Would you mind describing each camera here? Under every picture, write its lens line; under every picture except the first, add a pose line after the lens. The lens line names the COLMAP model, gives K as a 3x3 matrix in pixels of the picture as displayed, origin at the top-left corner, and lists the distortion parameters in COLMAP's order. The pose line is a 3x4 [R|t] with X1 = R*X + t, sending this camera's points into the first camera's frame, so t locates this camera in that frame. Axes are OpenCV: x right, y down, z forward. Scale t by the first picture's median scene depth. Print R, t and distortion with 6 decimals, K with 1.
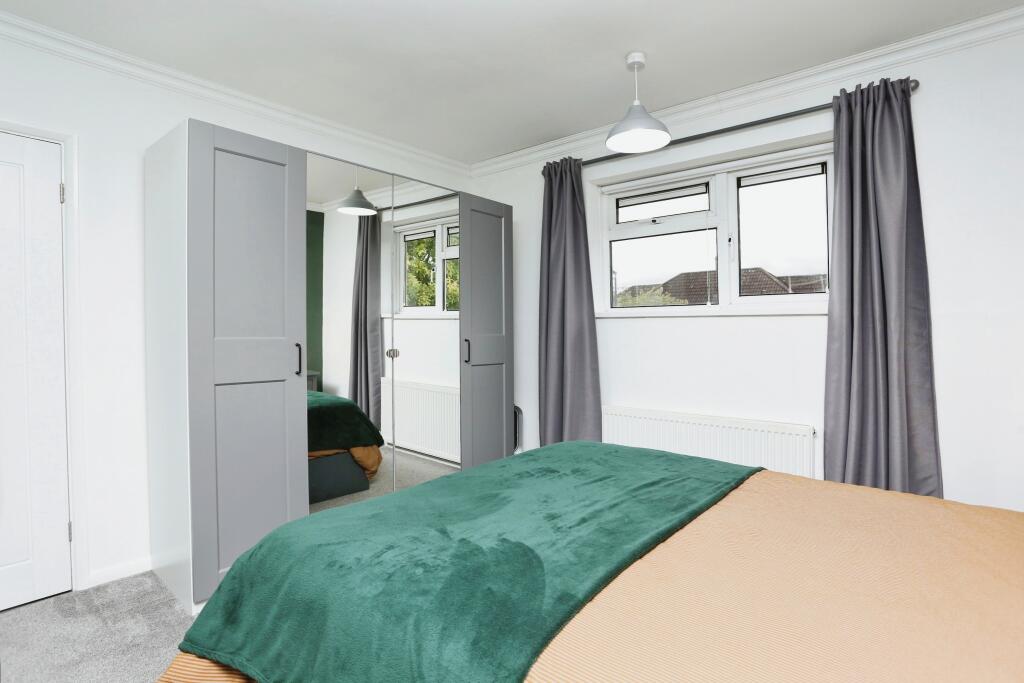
lens RADIAL K [[539.6, 0, 512.0], [0, 539.6, 341.5], [0, 0, 1]] dist [-0.000339, -0.000008]
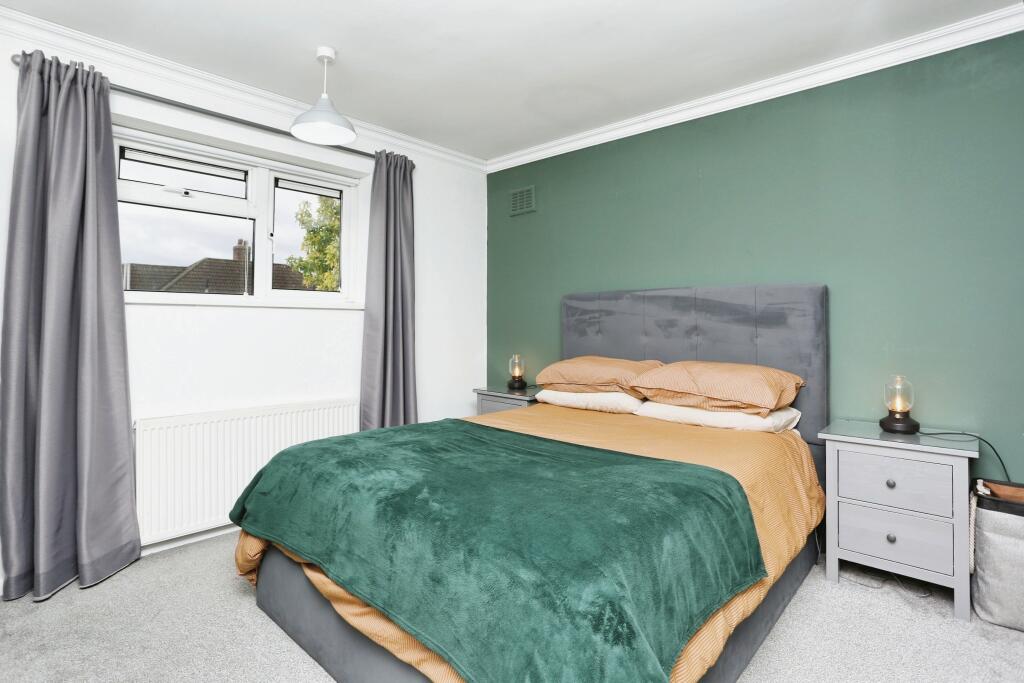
lens RADIAL K [[511.7, 0, 512.4], [0, 511.7, 314.9], [0, 0, 1]] dist [0.000873, 0.000465]
pose [[0.059250, 0.013618, 0.998150, -0.547664], [0.015334, 0.999777, -0.014550, -0.011326], [-0.998125, 0.016167, 0.059028, 0.473506]]
